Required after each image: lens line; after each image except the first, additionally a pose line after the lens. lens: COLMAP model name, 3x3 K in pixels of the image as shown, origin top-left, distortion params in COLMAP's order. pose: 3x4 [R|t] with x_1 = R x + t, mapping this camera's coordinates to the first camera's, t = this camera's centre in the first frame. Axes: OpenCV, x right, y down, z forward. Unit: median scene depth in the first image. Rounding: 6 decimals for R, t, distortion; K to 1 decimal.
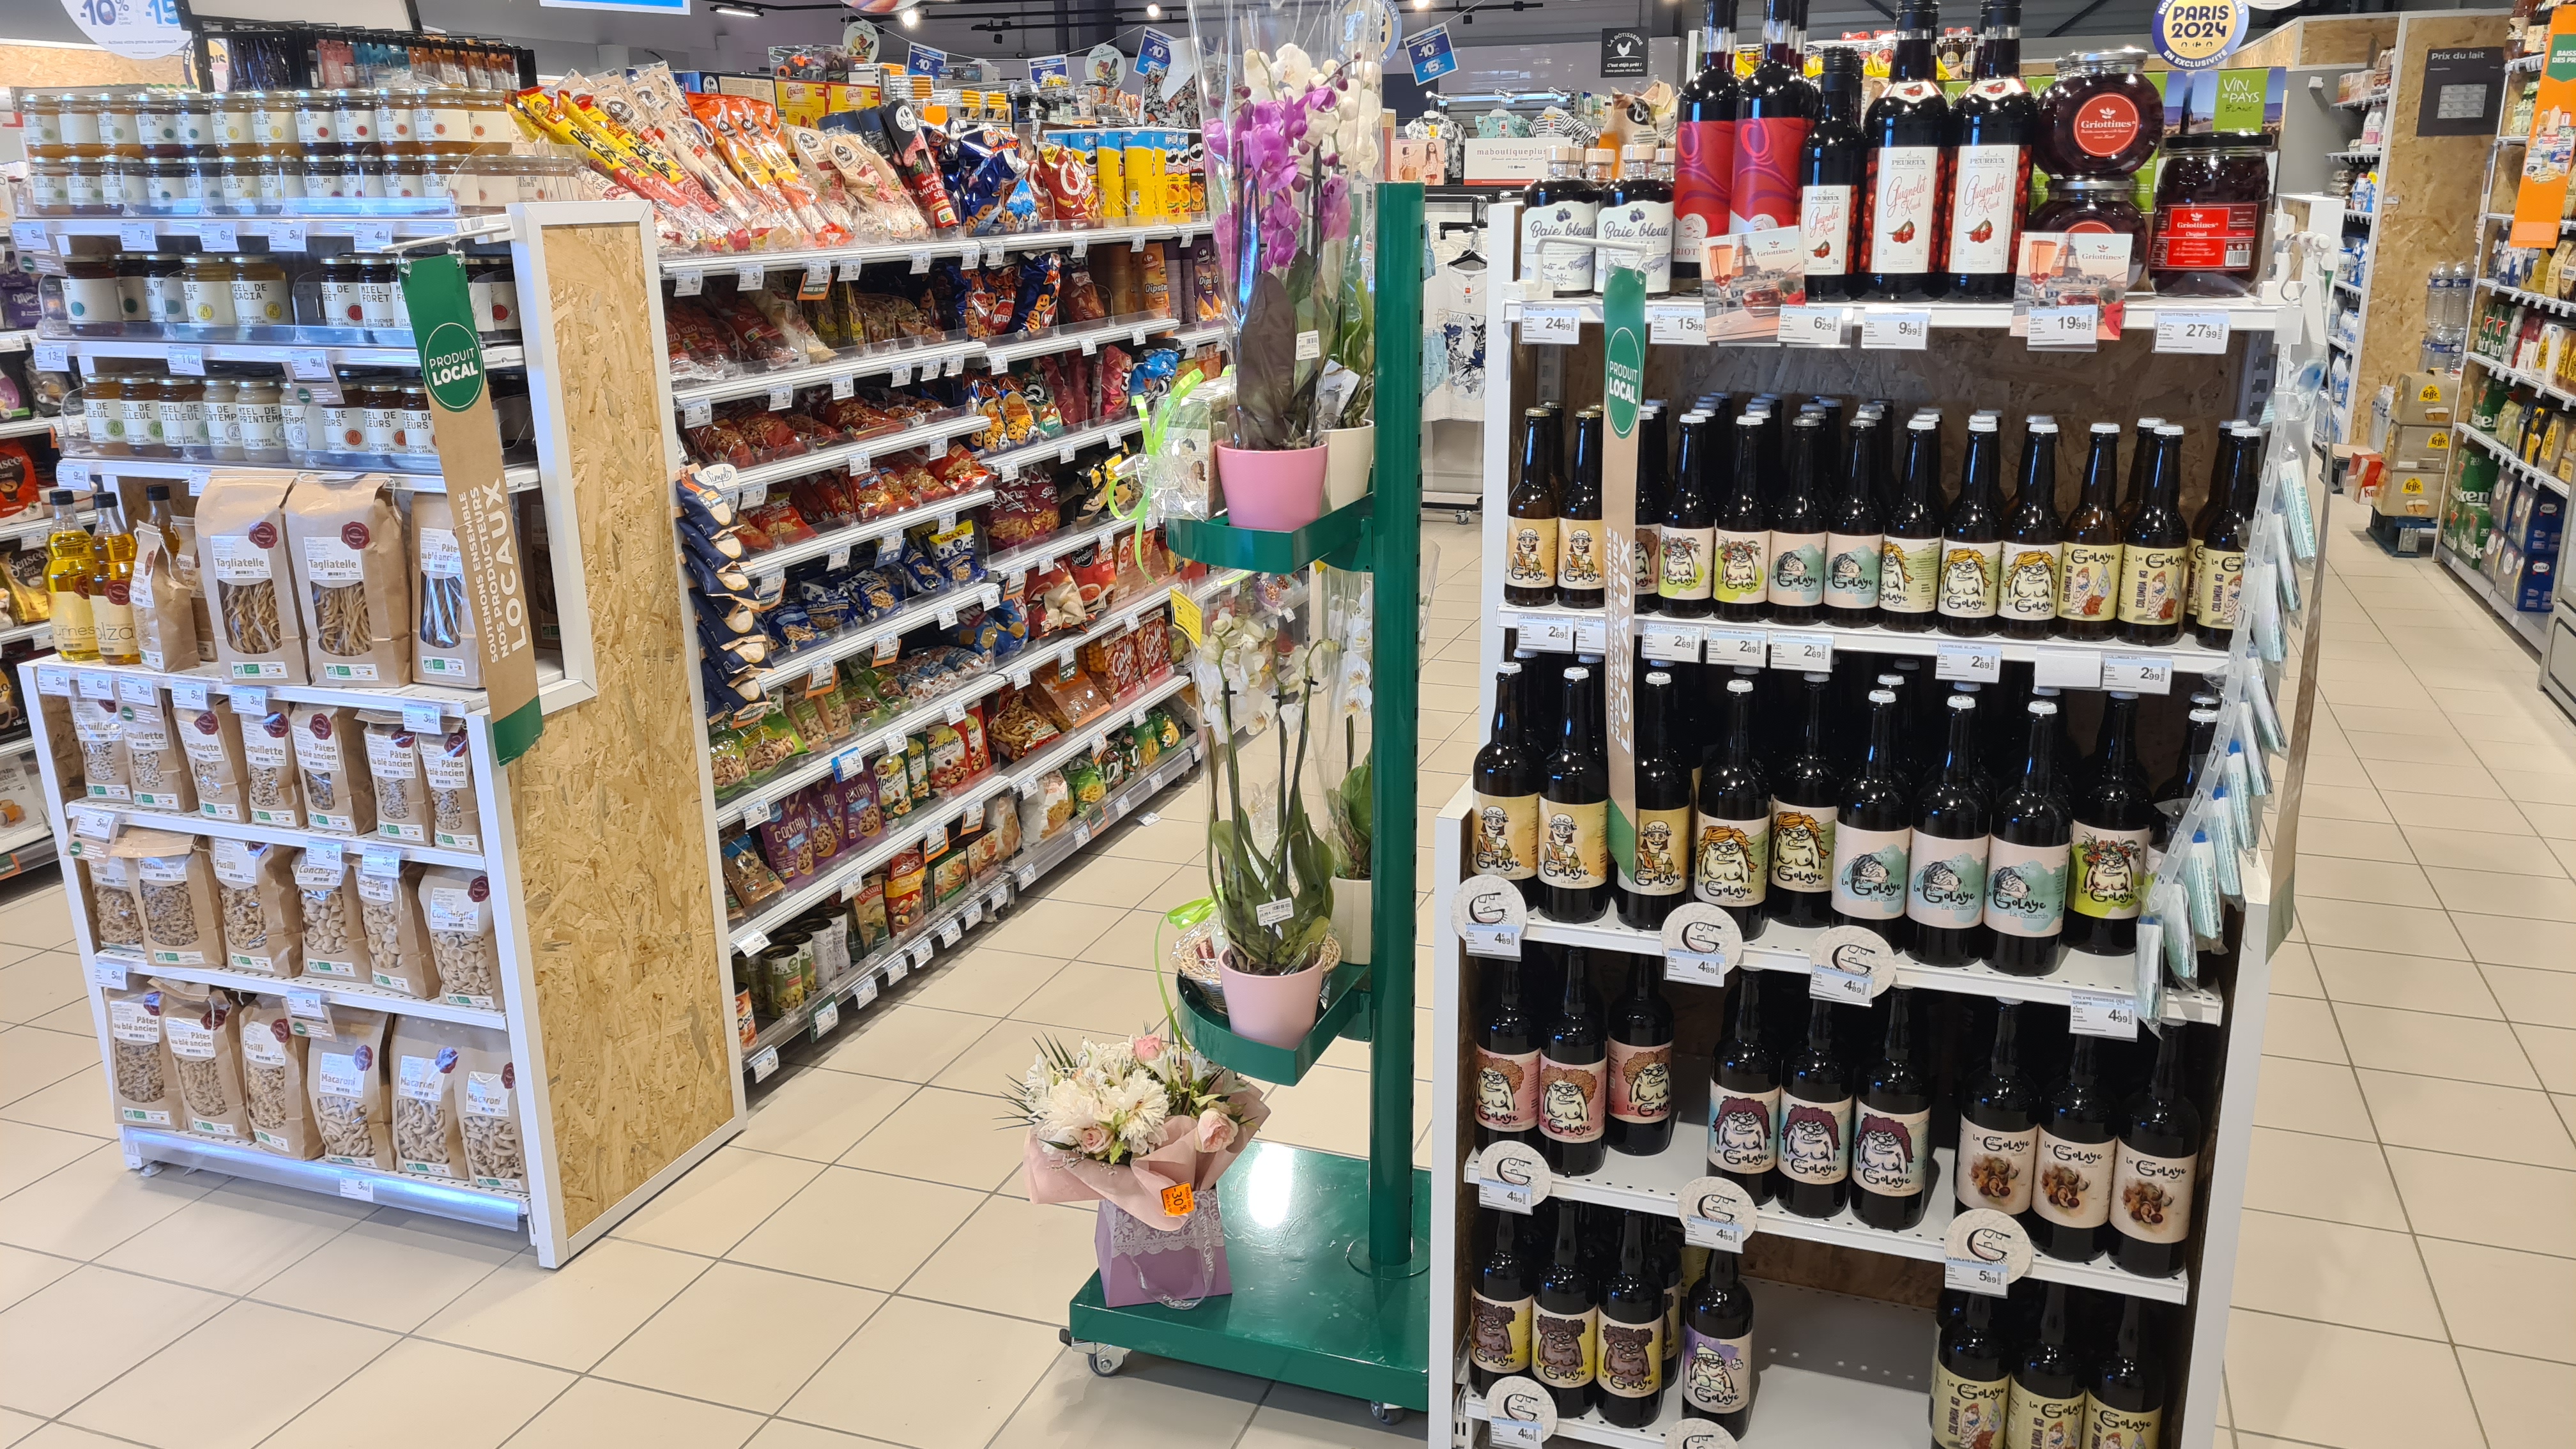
lens RADIAL K [[1931.5, 0, 1285.6], [0, 1931.5, 705.9], [0, 0, 1]] dist [0.060985, -0.051246]
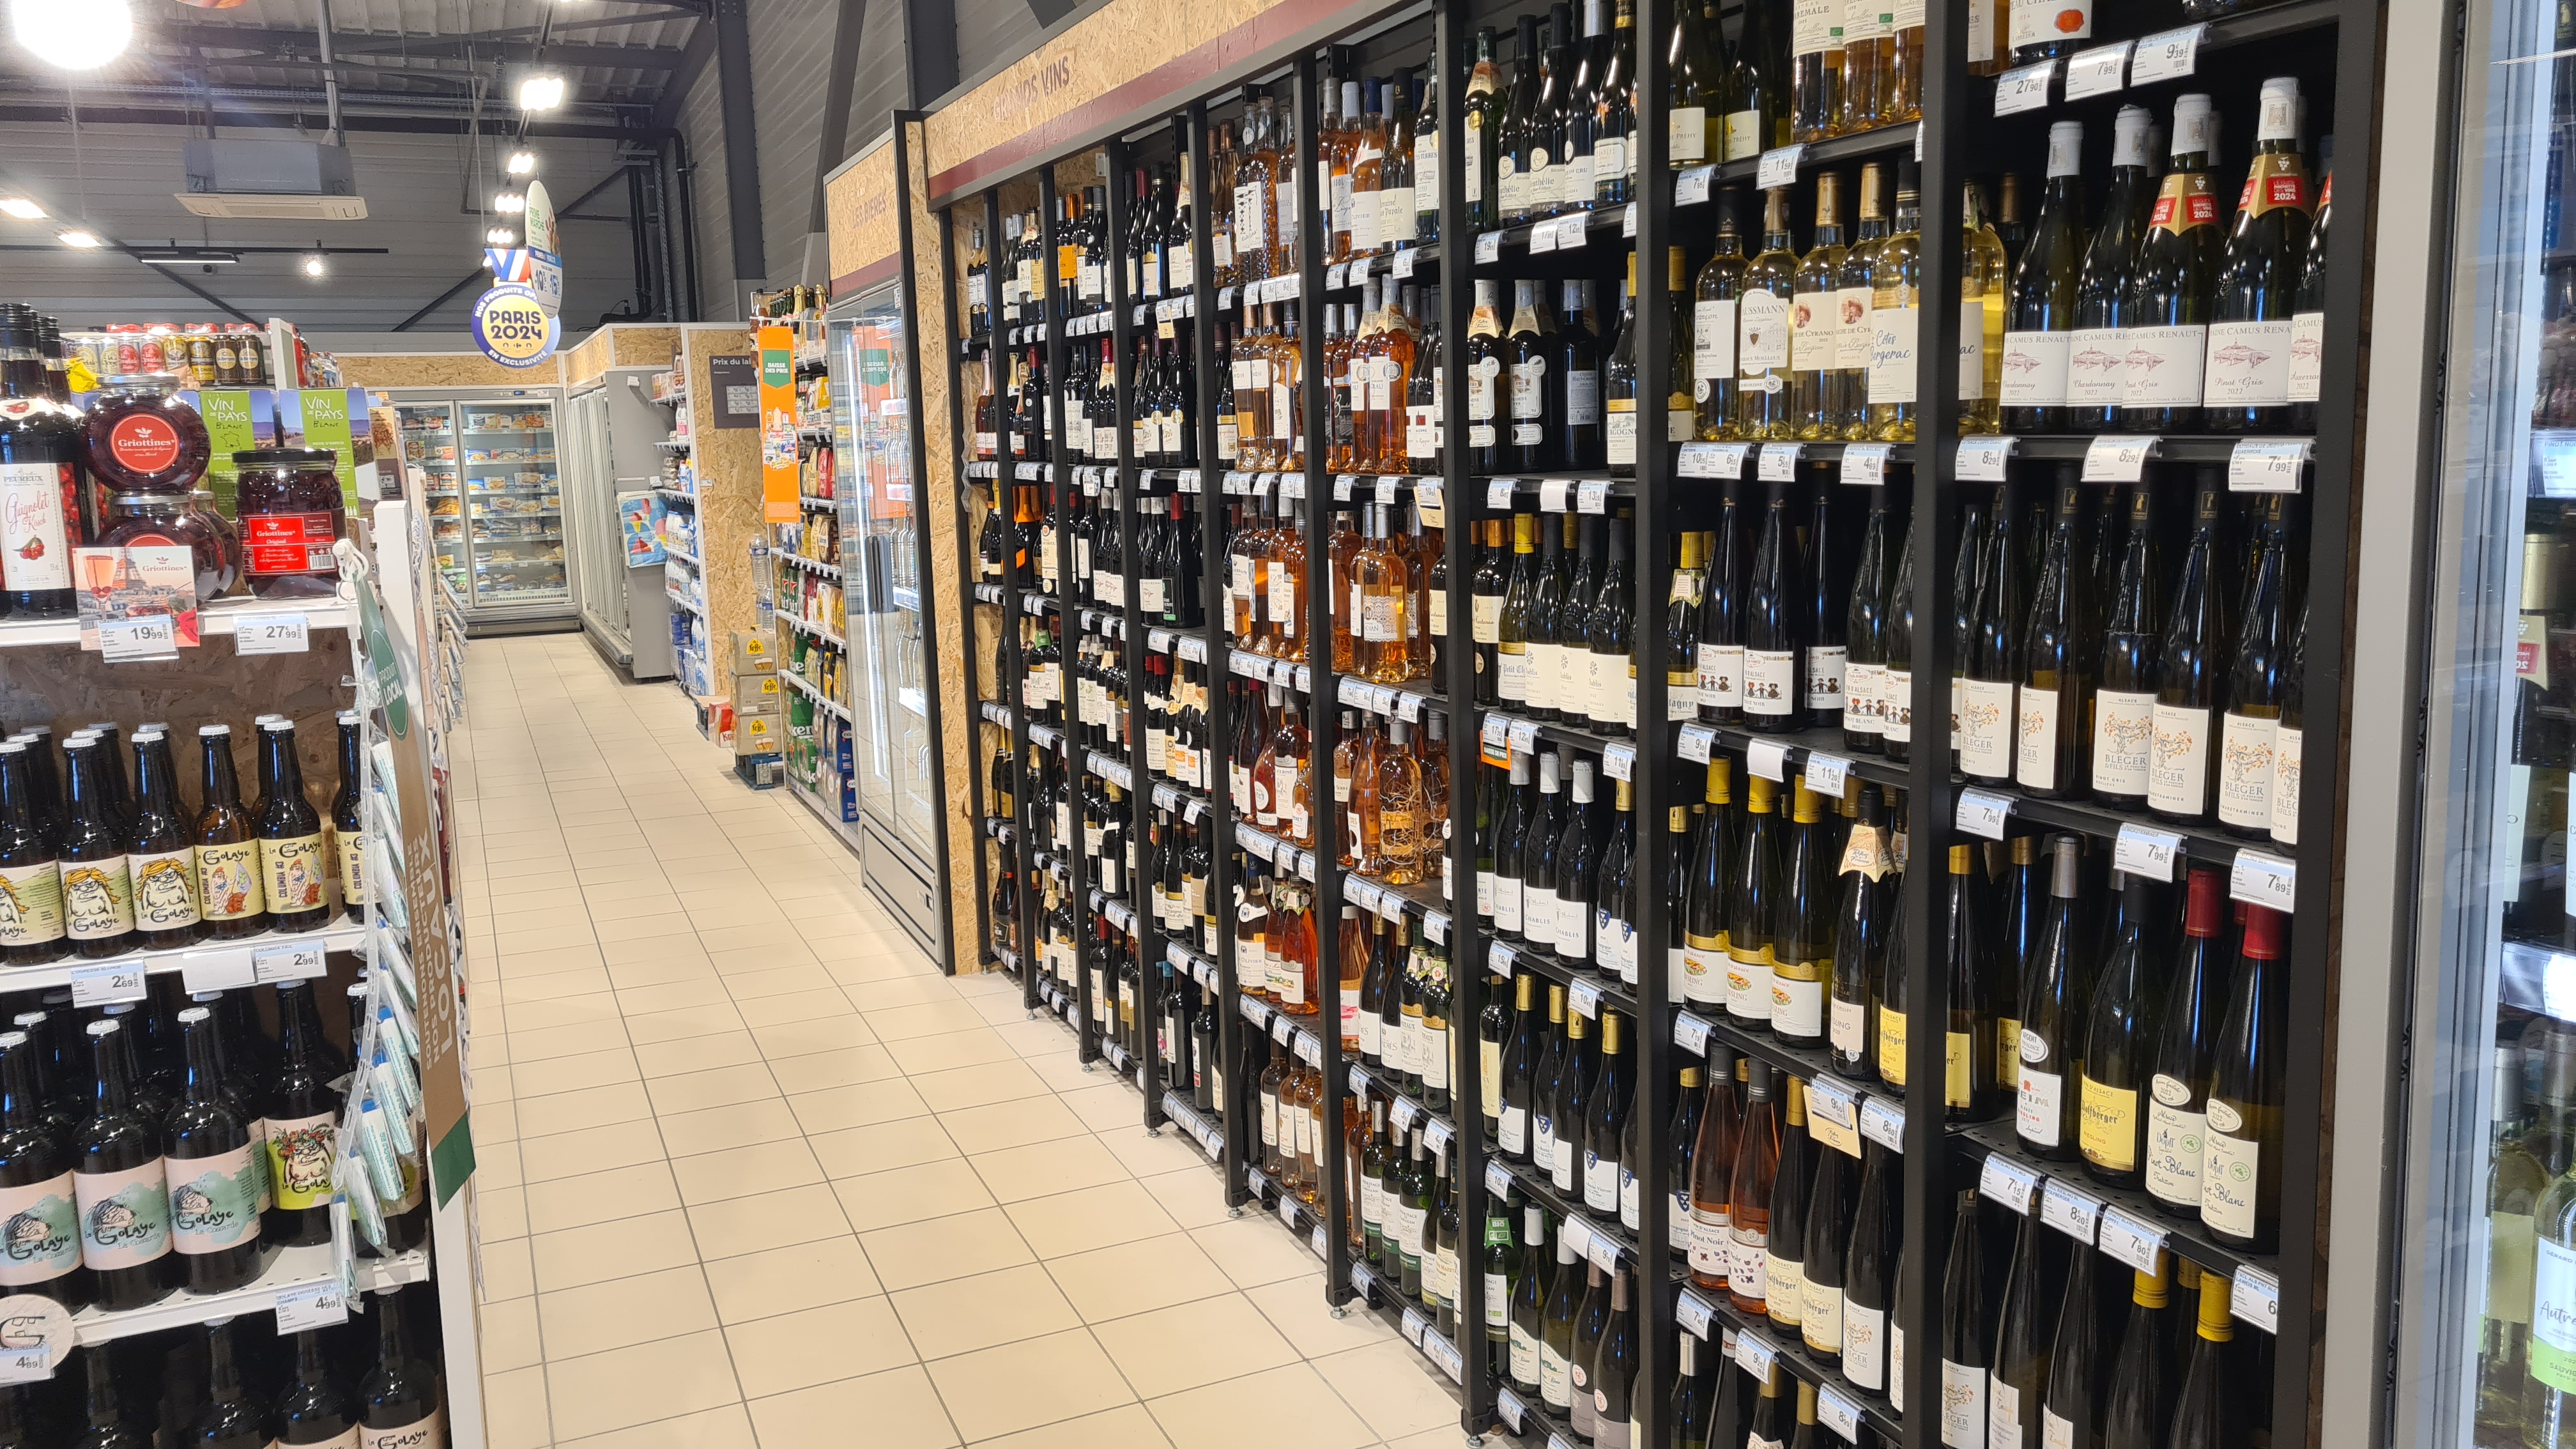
lens RADIAL K [[1931.5, 0, 1285.6], [0, 1931.5, 705.9], [0, 0, 1]] dist [0.060985, -0.051246]
pose [[0.727606, -0.108217, 0.677406, 0.134076], [0.200996, 0.977772, -0.059689, 0.018073], [-0.655889, 0.179586, 0.733184, -0.114807]]
